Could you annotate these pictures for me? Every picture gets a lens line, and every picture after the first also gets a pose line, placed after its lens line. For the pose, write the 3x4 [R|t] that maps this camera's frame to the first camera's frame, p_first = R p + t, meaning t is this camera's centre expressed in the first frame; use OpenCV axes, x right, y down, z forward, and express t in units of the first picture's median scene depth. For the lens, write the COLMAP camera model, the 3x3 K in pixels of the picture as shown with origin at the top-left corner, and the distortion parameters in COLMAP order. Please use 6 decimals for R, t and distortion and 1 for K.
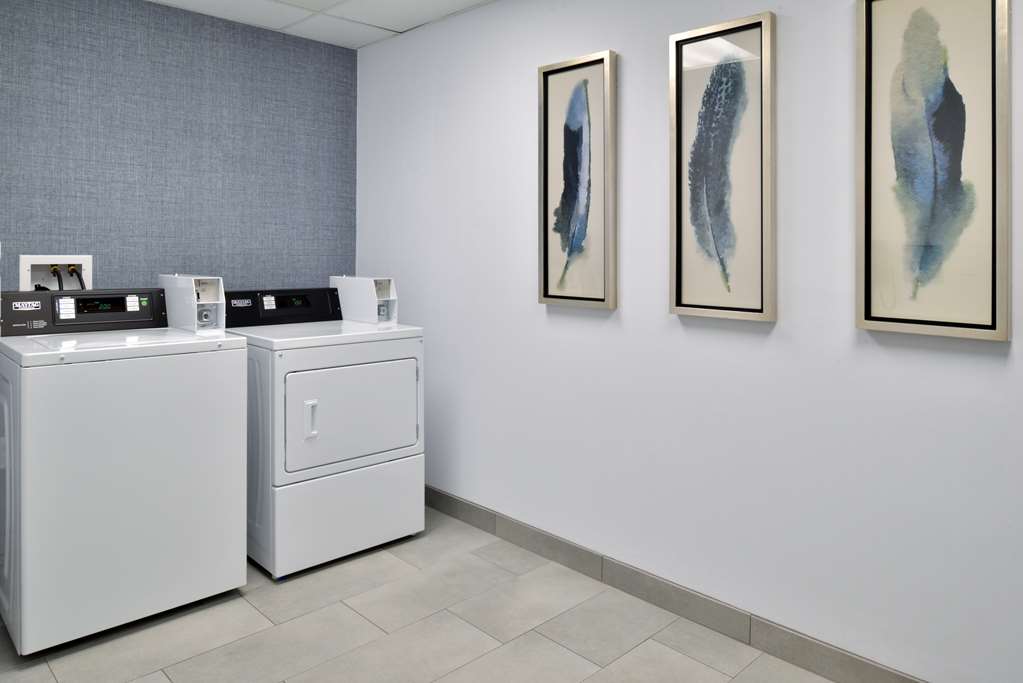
lens RADIAL K [[703.3, 0, 514.6], [0, 703.3, 271.7], [0, 0, 1]] dist [-0.004325, -0.005097]
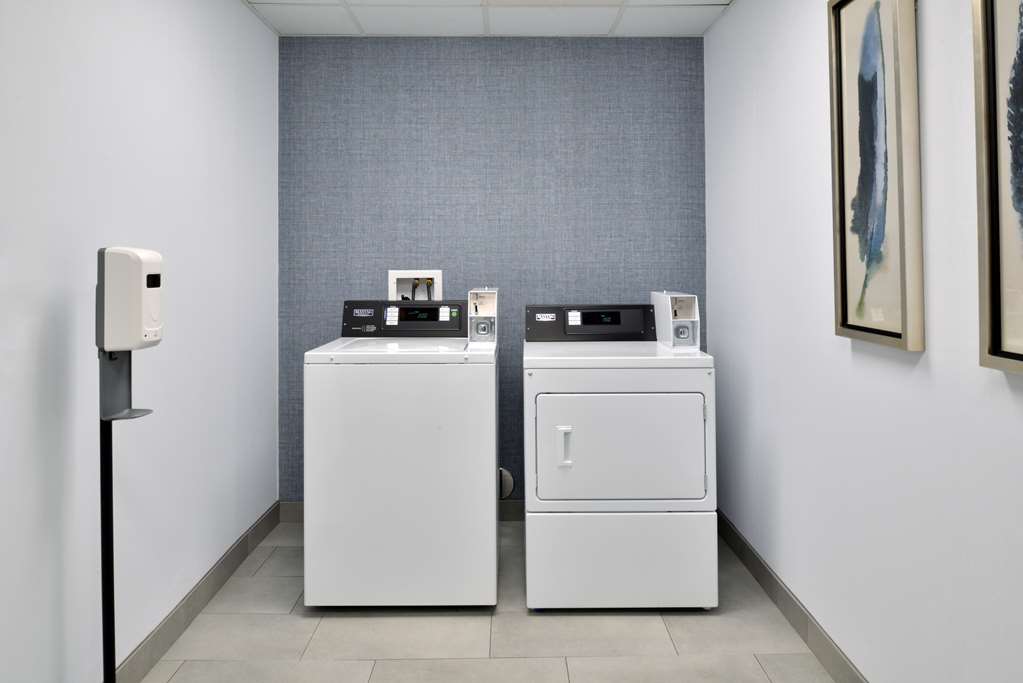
lens RADIAL K [[703.3, 0, 514.6], [0, 703.3, 271.7], [0, 0, 1]] dist [-0.004325, -0.005097]
pose [[0.728032, -0.004074, -0.685531, 0.272687], [-0.009214, 0.999834, -0.015727, -0.004162], [0.685481, 0.017766, 0.727874, 0.257807]]
